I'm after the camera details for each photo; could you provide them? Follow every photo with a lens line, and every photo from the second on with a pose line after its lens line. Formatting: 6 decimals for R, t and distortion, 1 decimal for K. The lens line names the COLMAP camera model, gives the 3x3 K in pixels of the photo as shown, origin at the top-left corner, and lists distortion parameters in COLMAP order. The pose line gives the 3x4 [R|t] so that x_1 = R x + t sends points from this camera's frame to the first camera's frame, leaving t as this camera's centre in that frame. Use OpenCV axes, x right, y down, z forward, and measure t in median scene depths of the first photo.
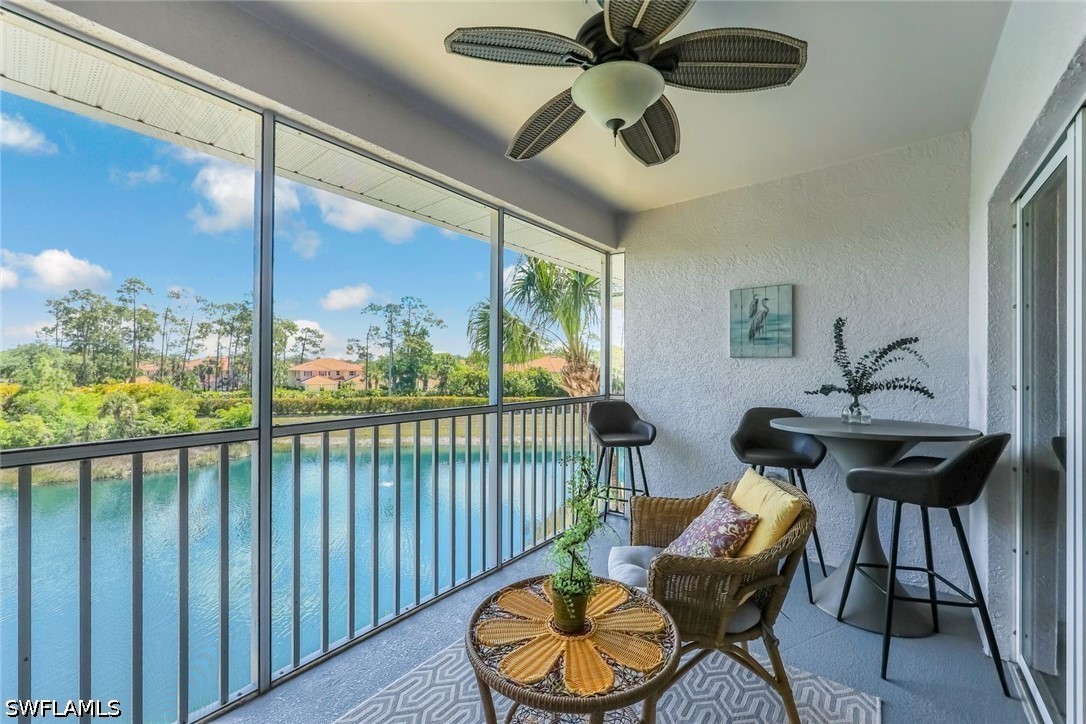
lens RADIAL K [[437.0, 0, 538.5], [0, 437.0, 365.3], [0, 0, 1]] dist [-0.000667, 0.000388]
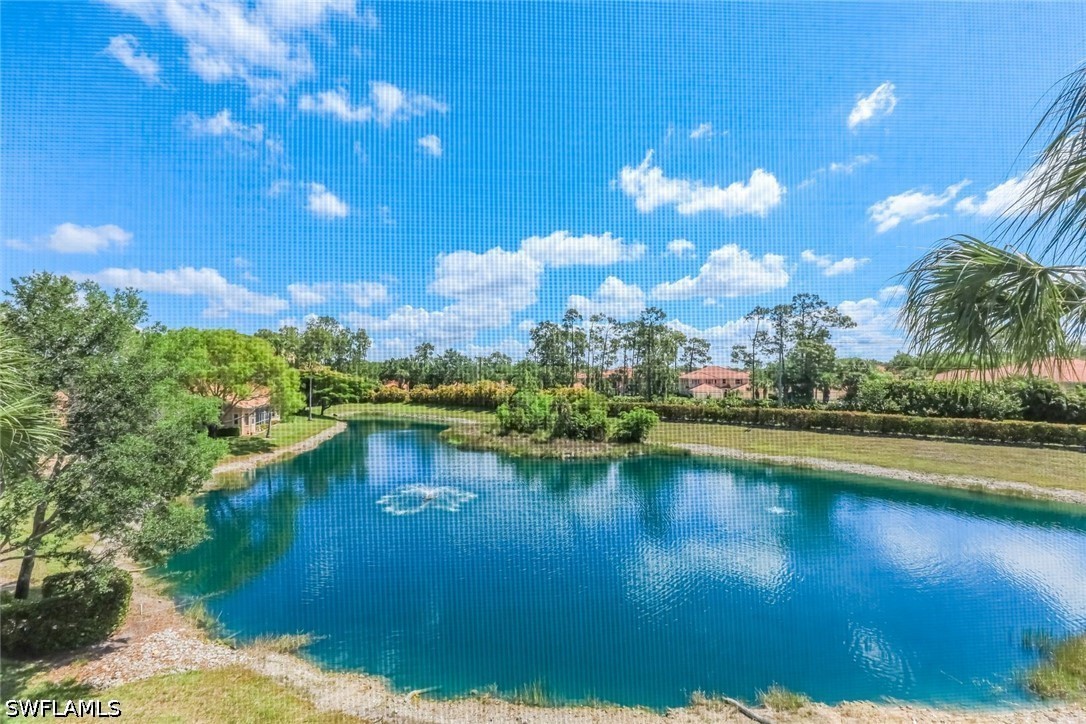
lens RADIAL K [[437.0, 0, 535.4], [0, 437.0, 365.1], [0, 0, 1]] dist [-0.000667, 0.000388]
pose [[0.666530, -0.019904, -0.745213, -0.004158], [0.006032, 0.999755, -0.021308, -0.000420], [0.745454, 0.009708, 0.666486, 0.022211]]
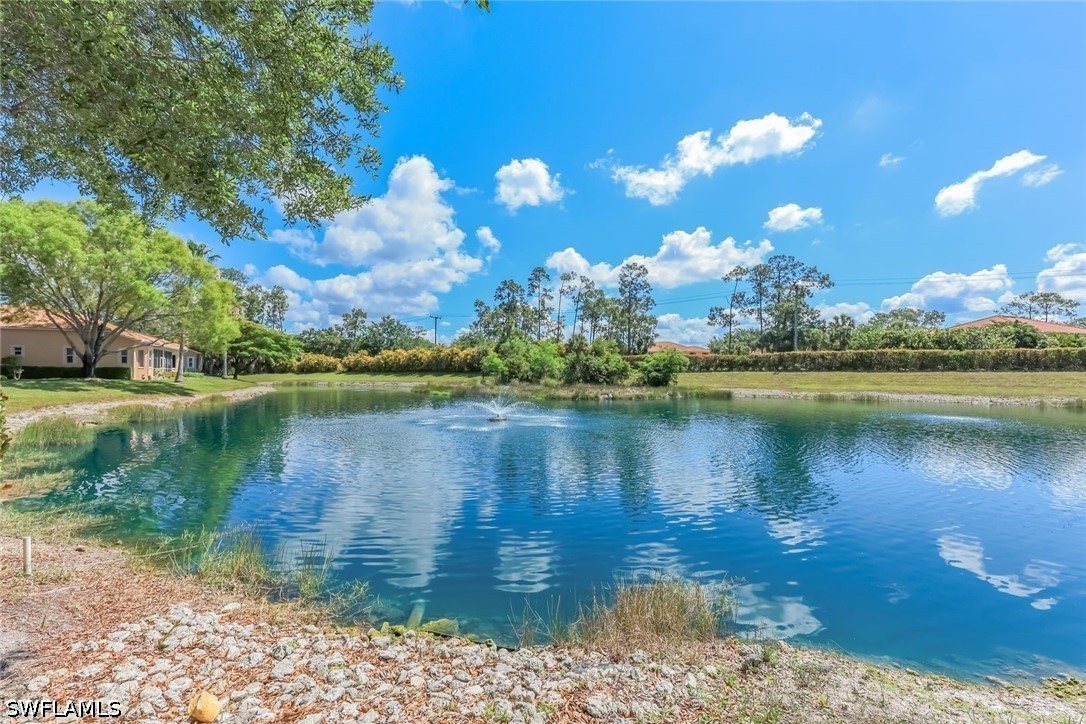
lens RADIAL K [[437.0, 0, 537.6], [0, 437.0, 363.5], [0, 0, 1]] dist [-0.000667, 0.000388]
pose [[0.804485, -0.009268, -0.593901, -0.182231], [-0.000056, 0.999877, -0.015680, 0.077581], [0.593973, 0.012648, 0.804385, 0.016306]]
